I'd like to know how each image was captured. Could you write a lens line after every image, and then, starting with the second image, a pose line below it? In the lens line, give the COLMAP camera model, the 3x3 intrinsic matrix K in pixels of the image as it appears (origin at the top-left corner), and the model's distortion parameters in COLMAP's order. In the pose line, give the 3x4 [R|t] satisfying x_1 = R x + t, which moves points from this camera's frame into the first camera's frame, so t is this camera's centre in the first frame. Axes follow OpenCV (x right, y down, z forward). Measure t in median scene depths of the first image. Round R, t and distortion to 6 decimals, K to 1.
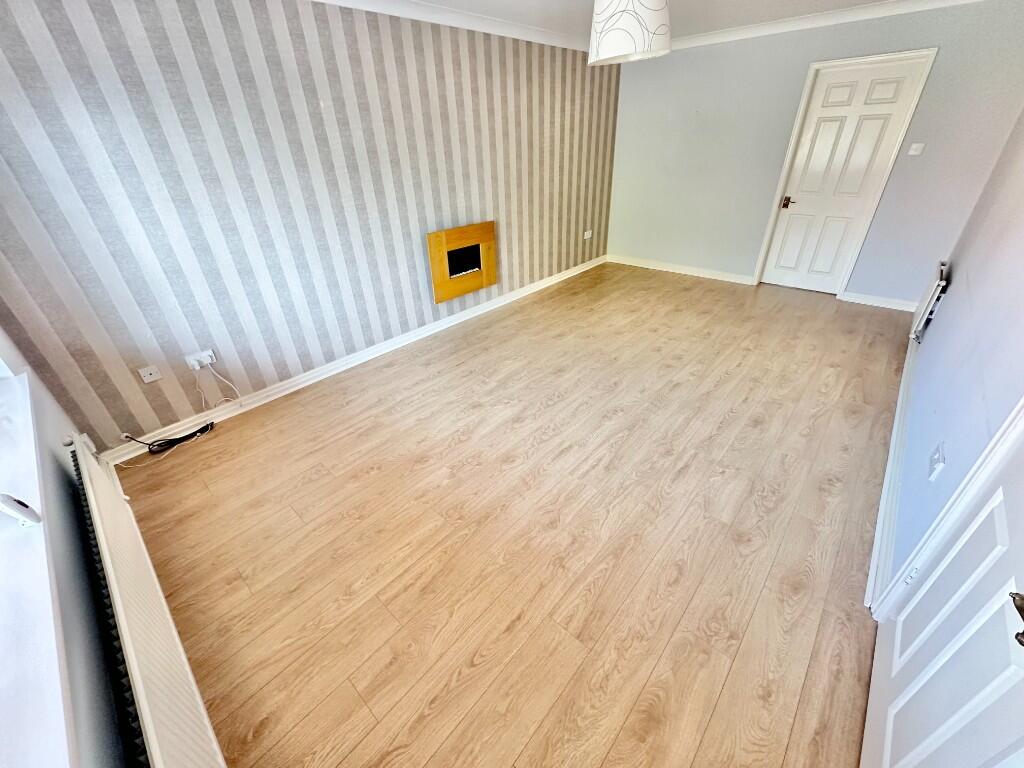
lens RADIAL K [[407.9, 0, 514.2], [0, 407.9, 384.0], [0, 0, 1]] dist [-0.001814, 0.000798]
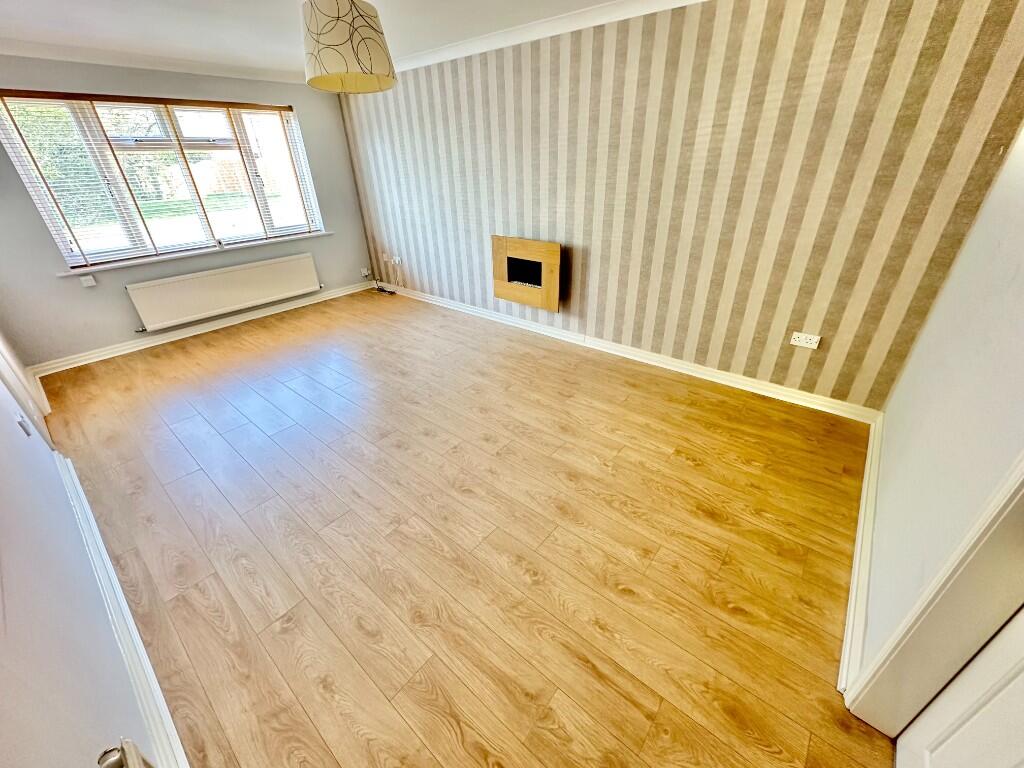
lens RADIAL K [[407.9, 0, 514.4], [0, 407.9, 385.2], [0, 0, 1]] dist [-0.001814, 0.000798]
pose [[0.038627, 0.522291, -0.851892, 0.873322], [-0.489646, 0.753055, 0.439493, -0.517487], [0.871065, 0.400150, 0.284826, 0.793273]]
